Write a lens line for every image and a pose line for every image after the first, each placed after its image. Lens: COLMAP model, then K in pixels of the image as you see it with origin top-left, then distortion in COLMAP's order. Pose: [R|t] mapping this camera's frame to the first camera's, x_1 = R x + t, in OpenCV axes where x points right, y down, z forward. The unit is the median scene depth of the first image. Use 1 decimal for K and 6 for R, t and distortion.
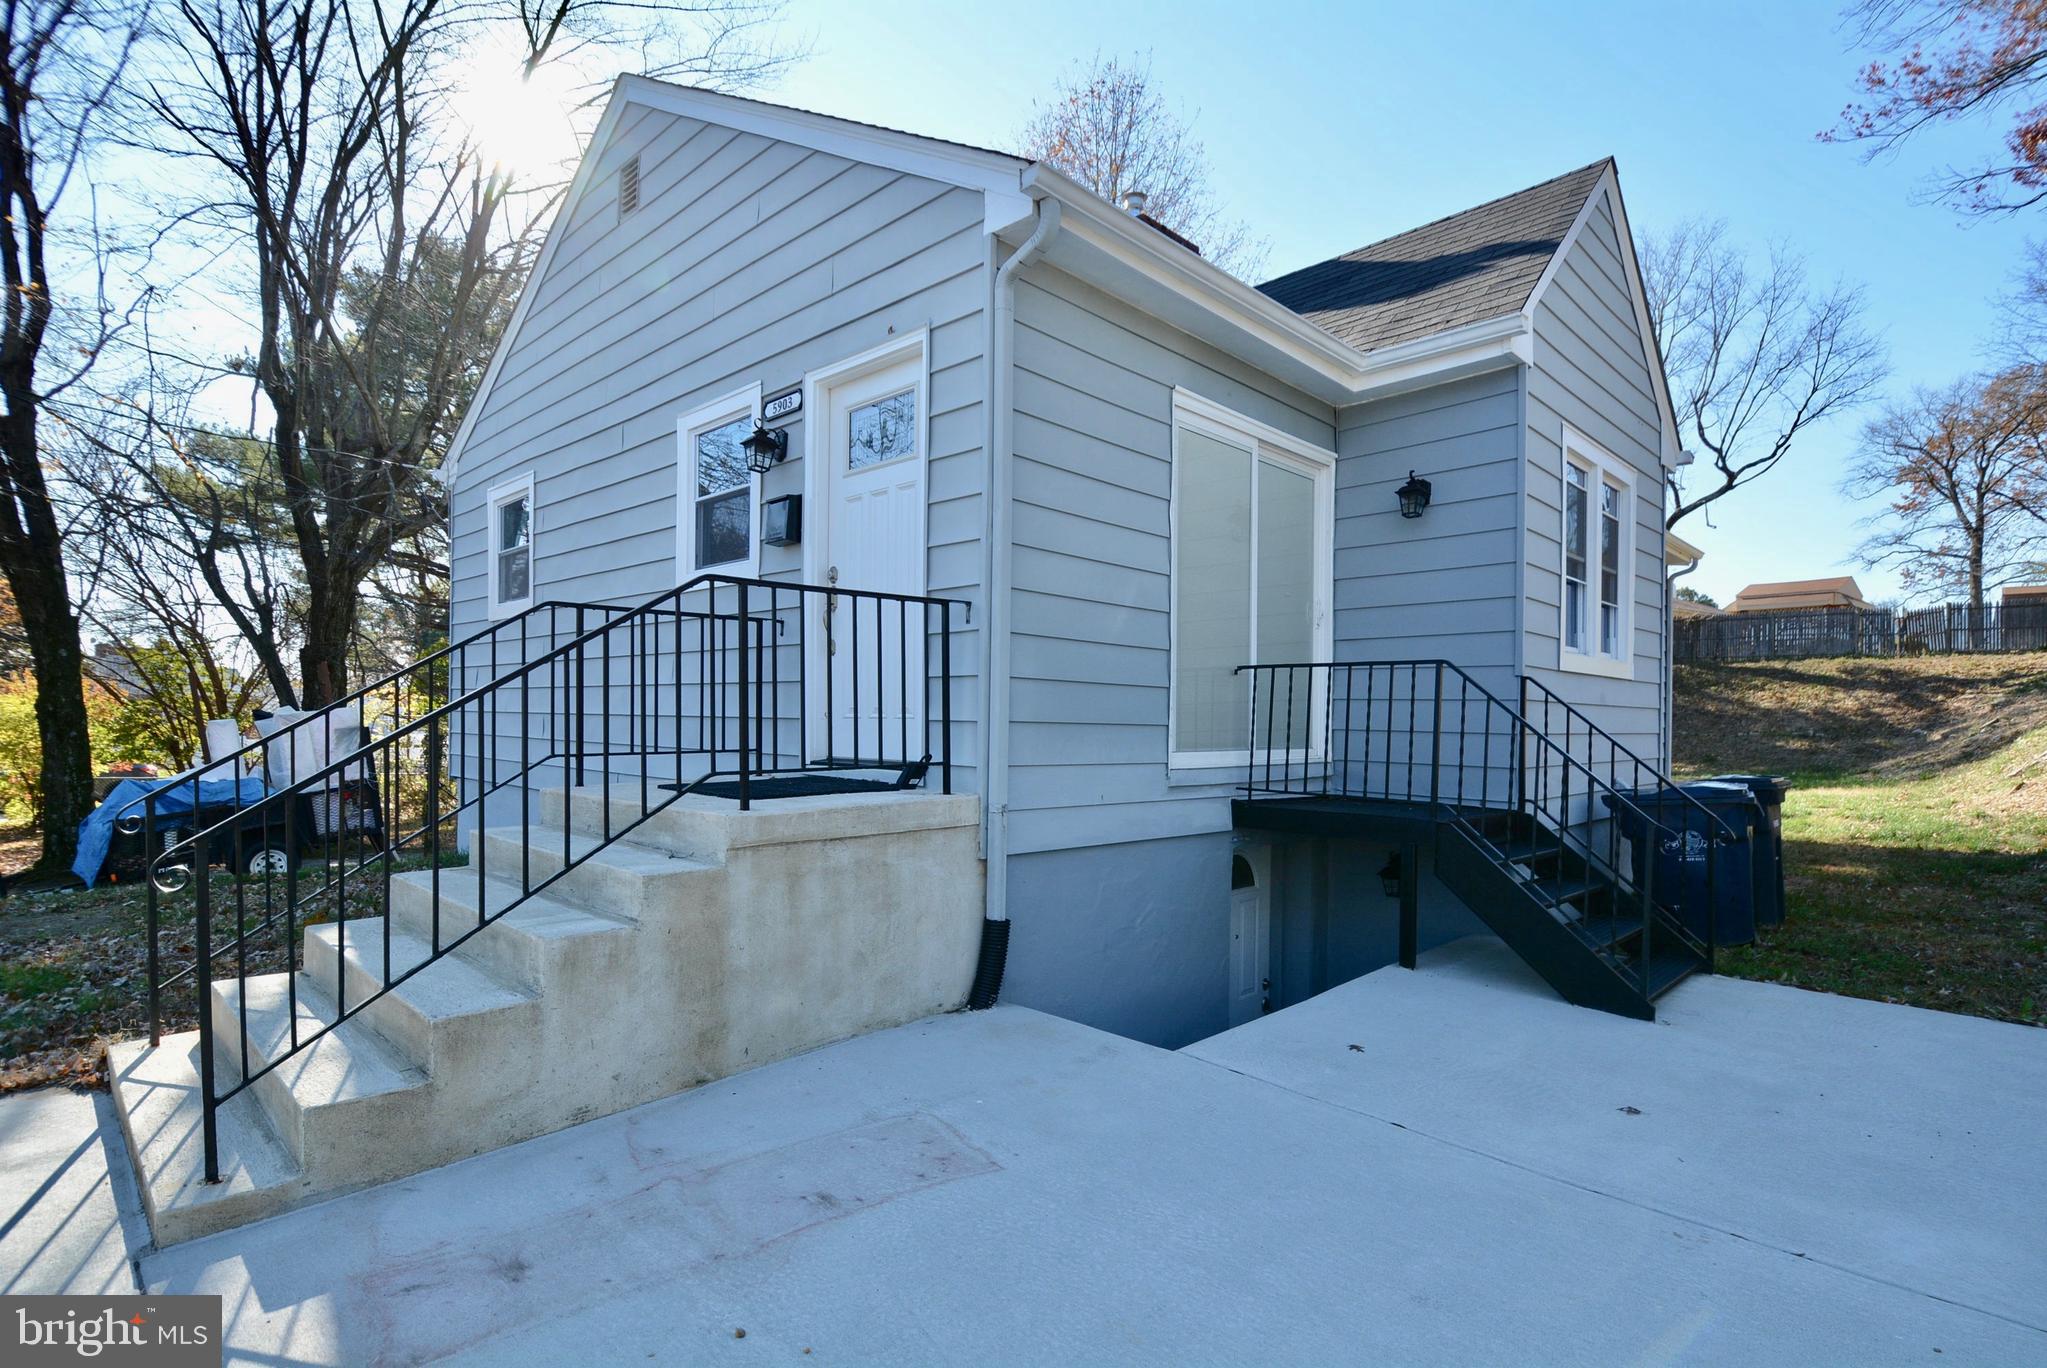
lens RADIAL K [[1005.9, 0, 1034.4], [0, 1005.9, 737.9], [0, 0, 1]] dist [-0.000873, -0.012867]
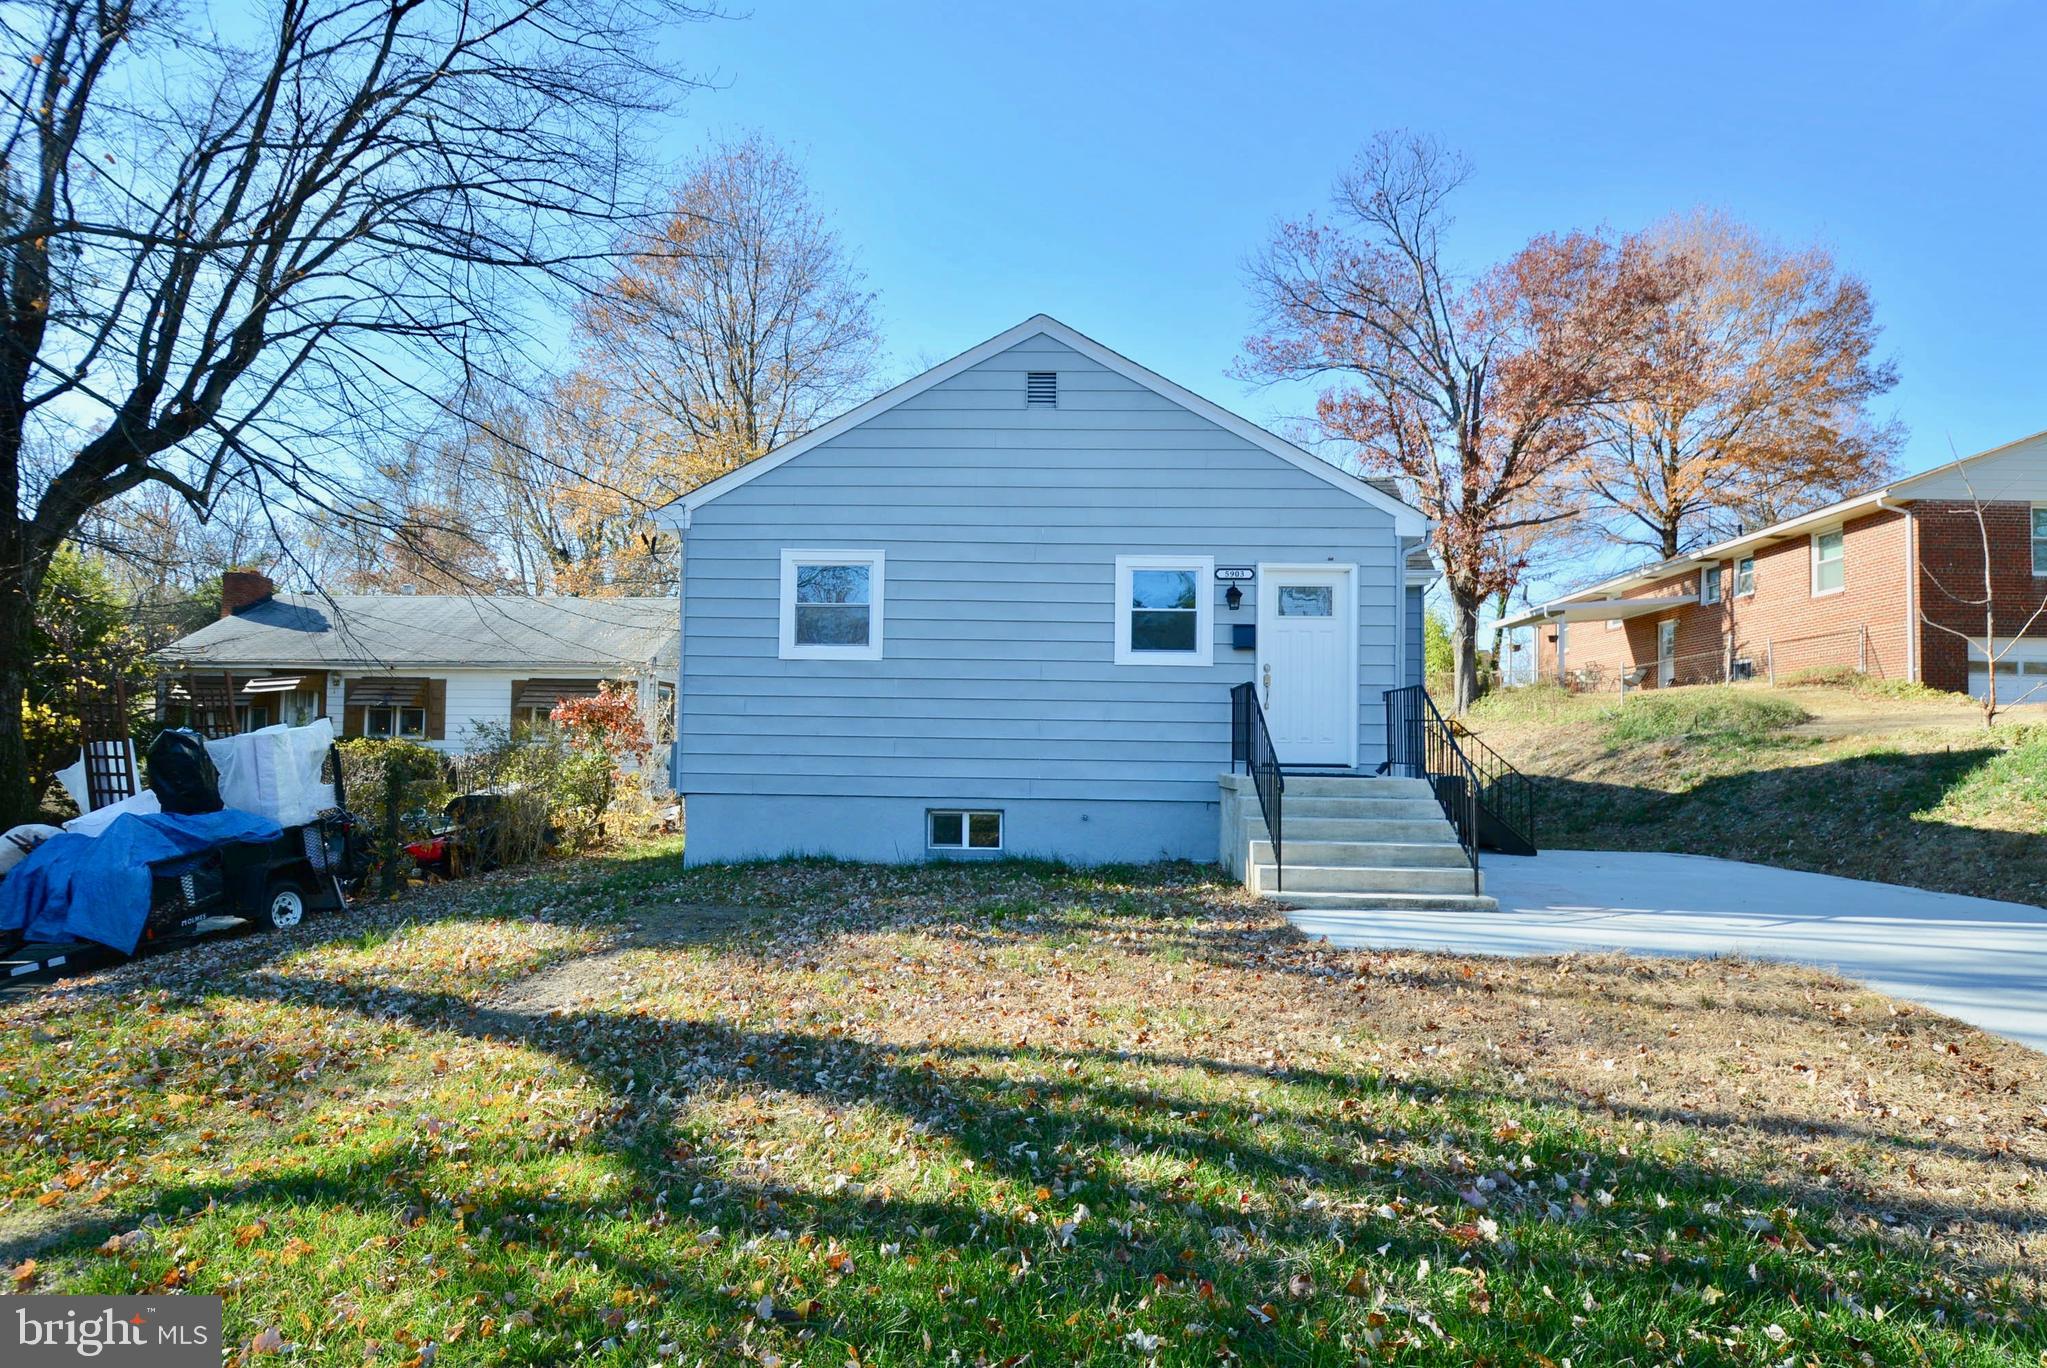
lens RADIAL K [[1095.0, 0, 1099.6], [0, 1095.0, 743.8], [0, 0, 1]] dist [0.024643, -0.028331]
pose [[0.751160, 0.008063, 0.660071, -1.795824], [0.008420, 0.999727, -0.021794, 0.025487], [-0.660067, 0.021928, 0.750887, -0.353818]]
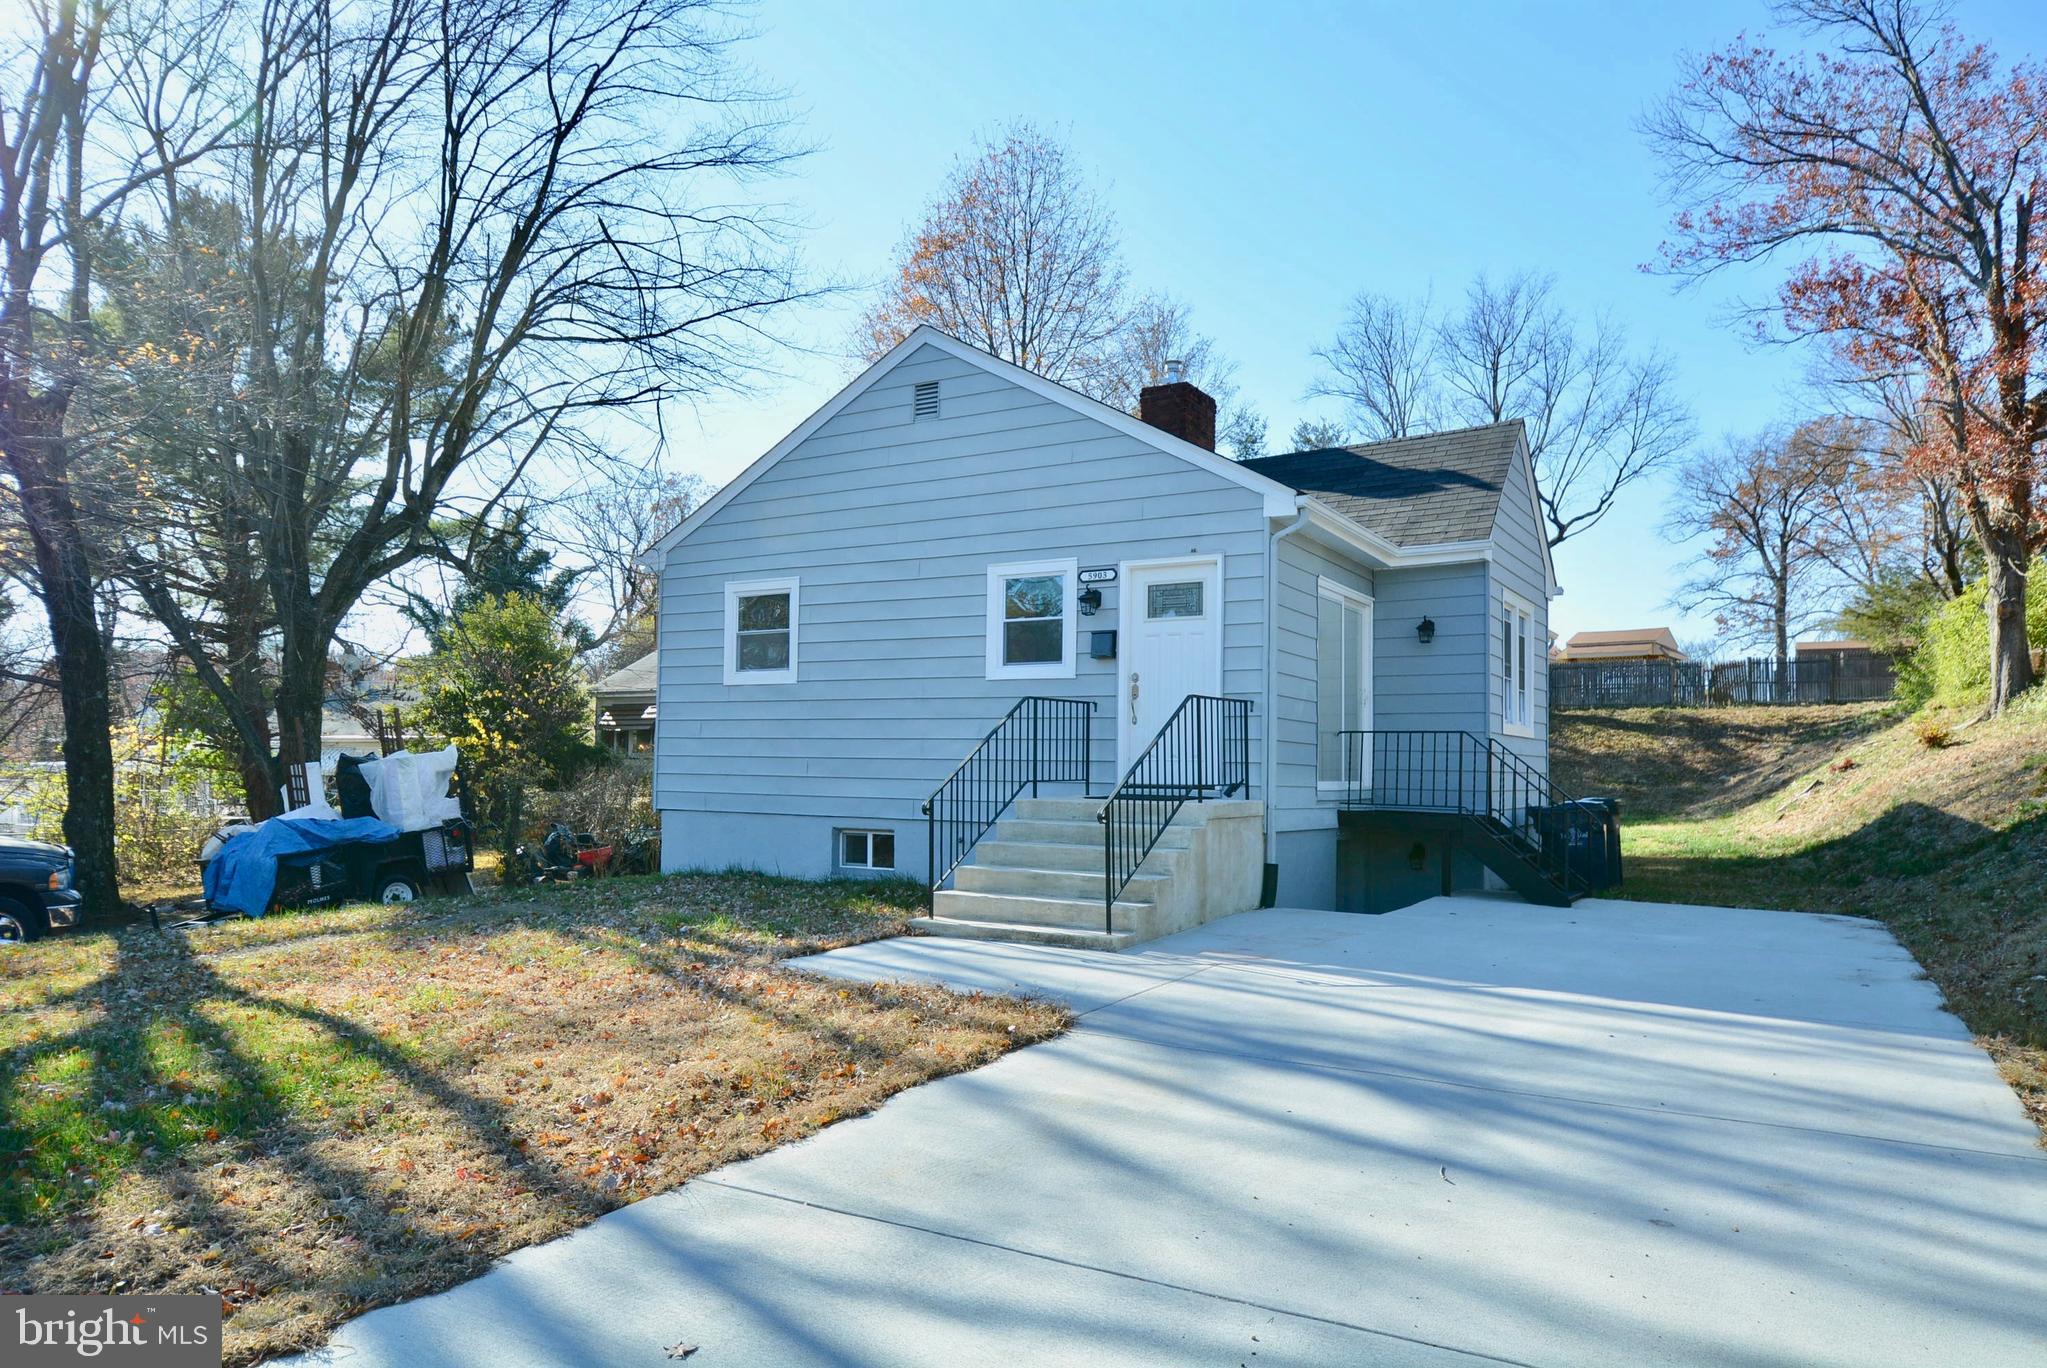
lens RADIAL K [[1298.0, 0, 1023.5], [0, 1298.0, 753.6], [0, 0, 1]] dist [0.008333, 0.000704]
pose [[0.975670, 0.003837, 0.219213, -0.858996], [0.002480, 0.999590, -0.028535, 0.030086], [-0.219232, 0.028385, 0.975260, -1.101585]]
